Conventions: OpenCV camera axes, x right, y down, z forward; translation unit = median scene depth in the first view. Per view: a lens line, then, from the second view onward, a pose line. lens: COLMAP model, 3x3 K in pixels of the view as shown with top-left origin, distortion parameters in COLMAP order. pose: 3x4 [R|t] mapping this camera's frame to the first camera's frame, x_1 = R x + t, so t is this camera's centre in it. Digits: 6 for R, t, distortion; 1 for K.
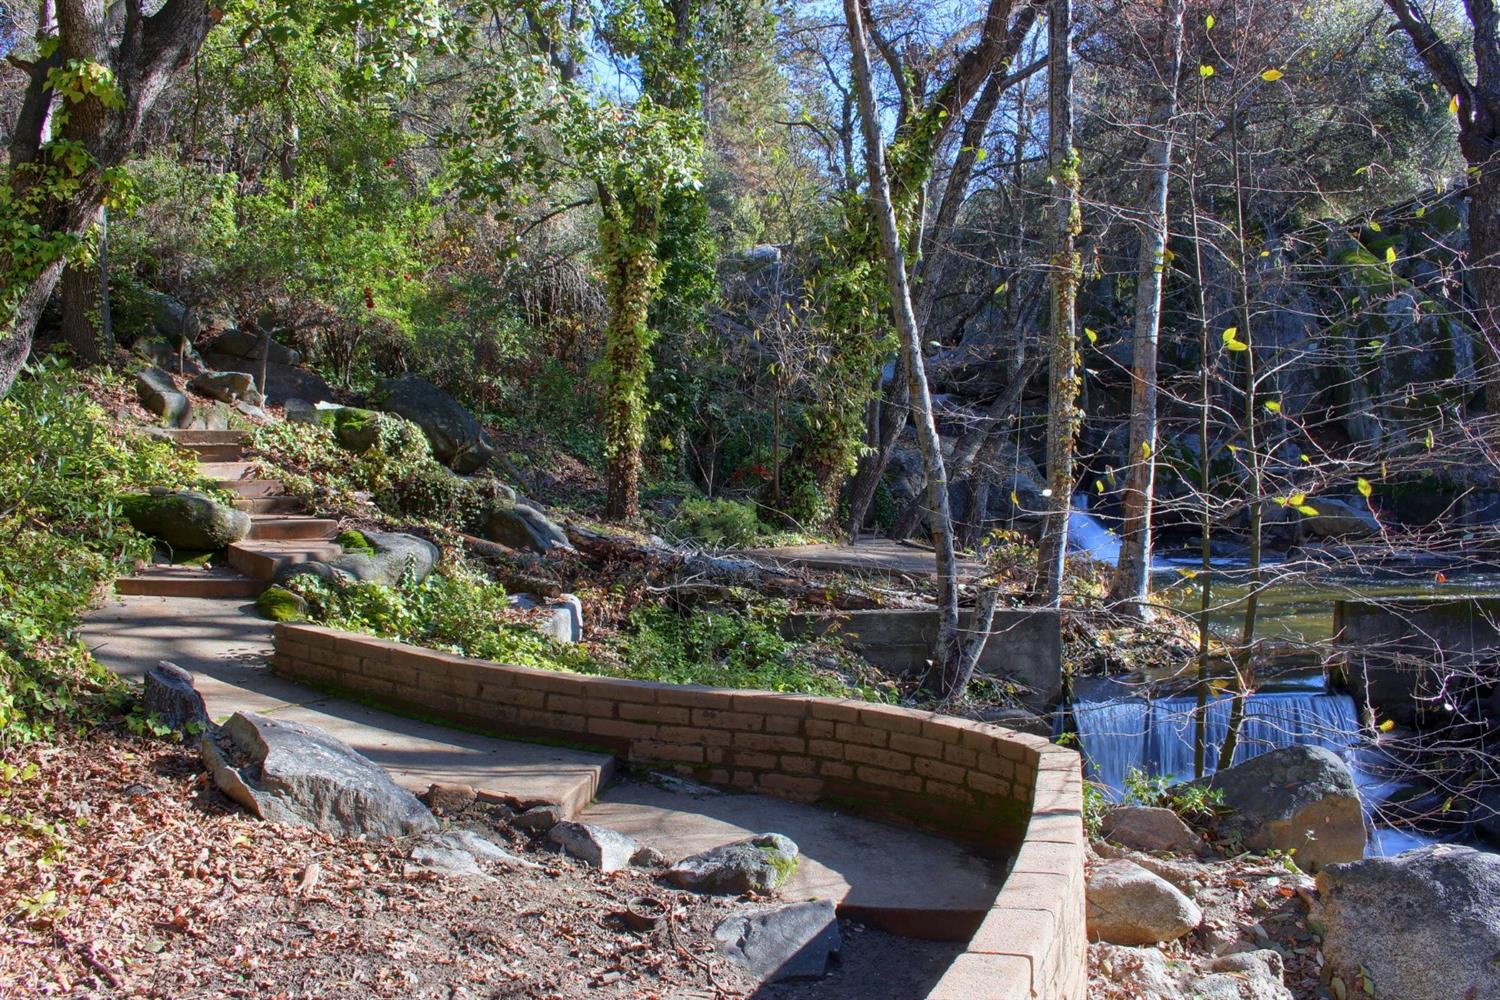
lens RADIAL K [[1380.5, 0, 750.0], [0, 1380.5, 500.0], [0, 0, 1]] dist [-0.138774, 0.142134]
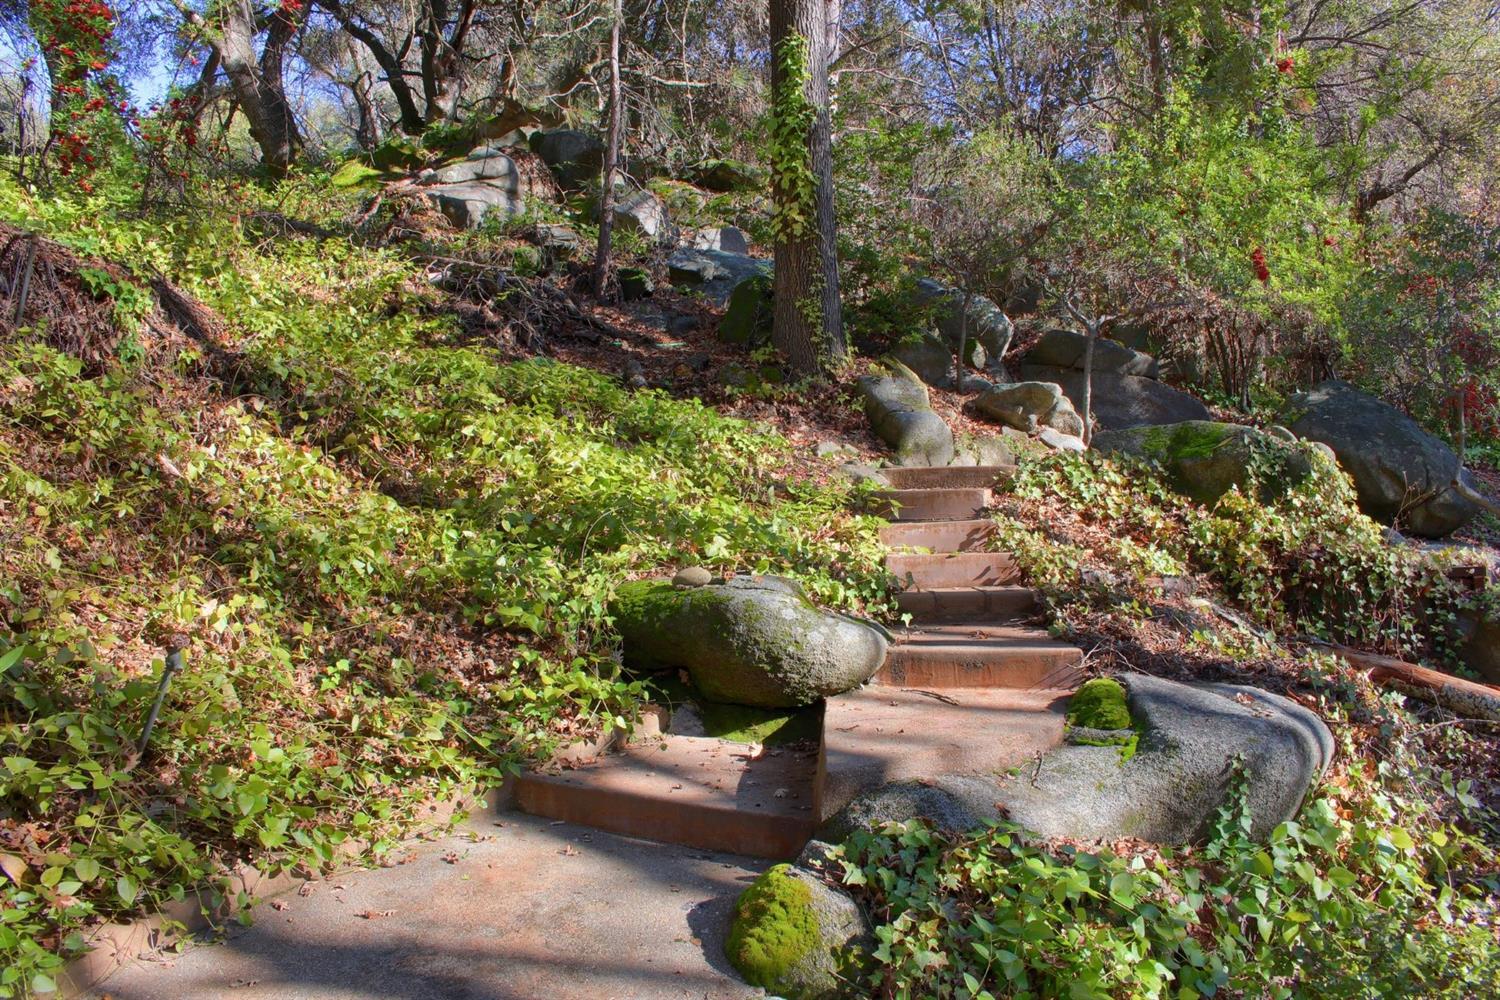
lens RADIAL K [[1210.6, 0, 750.0], [0, 1210.6, 500.0], [0, 0, 1]] dist [-0.229149, 0.190367]
pose [[0.725763, -0.029707, -0.687304, -0.143158], [-0.009747, 0.998523, -0.053452, -0.012215], [0.687876, 0.045493, 0.724401, 0.764606]]
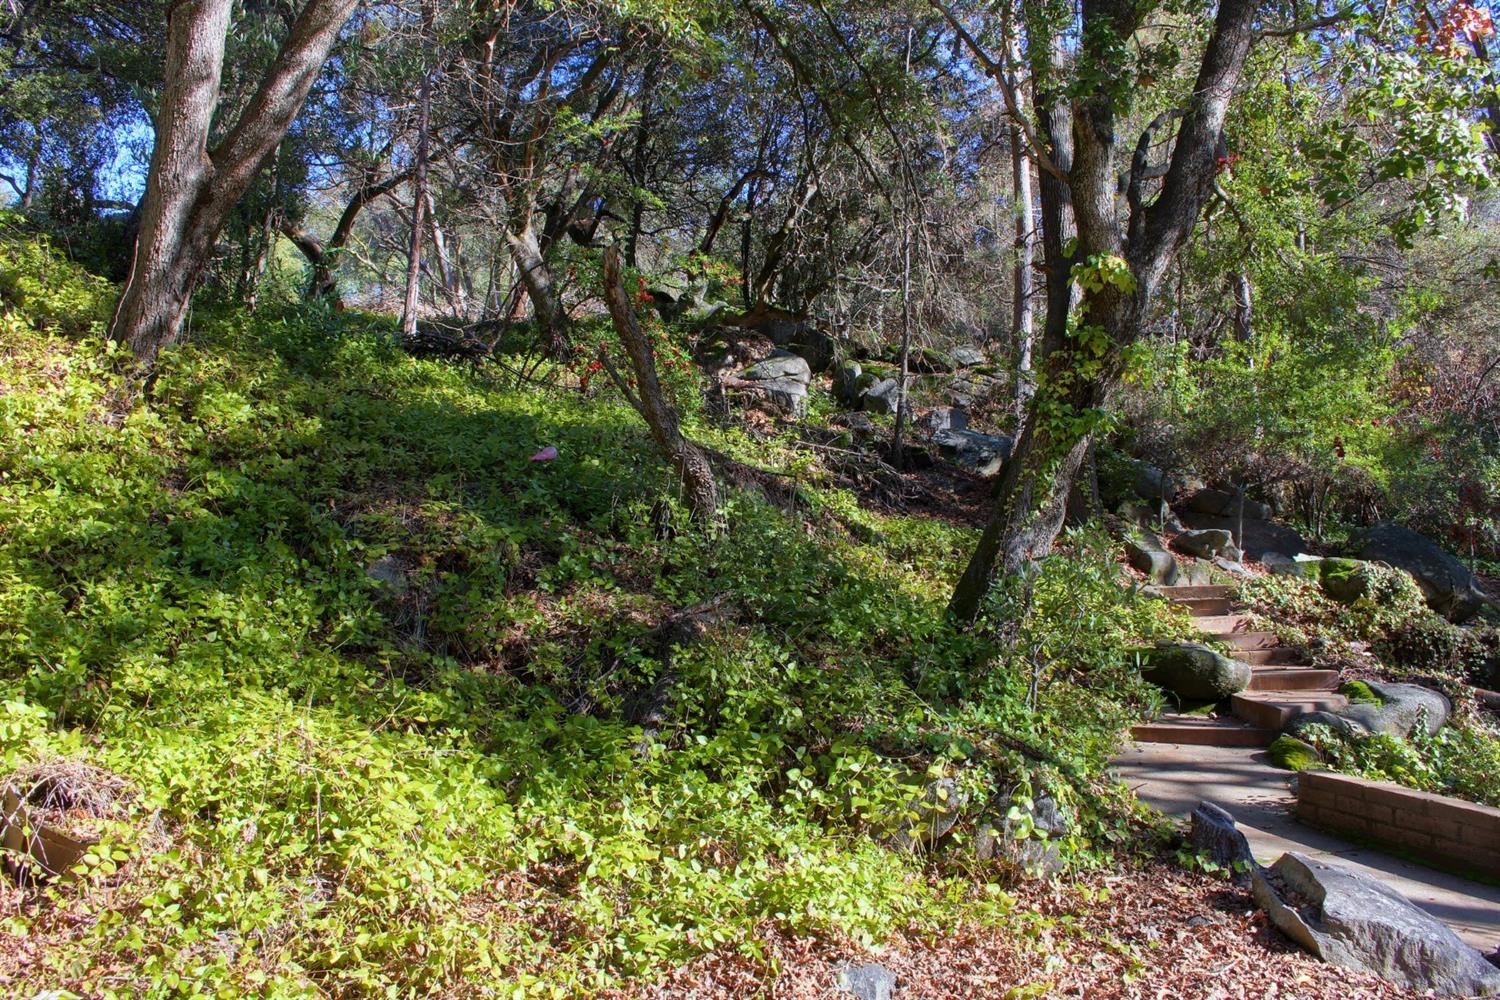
lens RADIAL K [[1380.5, 0, 750.0], [0, 1380.5, 500.0], [0, 0, 1]] dist [-0.138774, 0.142134]
pose [[0.789337, -0.075532, -0.609296, -0.039012], [0.003577, 0.992953, -0.118458, 0.007435], [0.613949, 0.091324, 0.784045, -0.045752]]
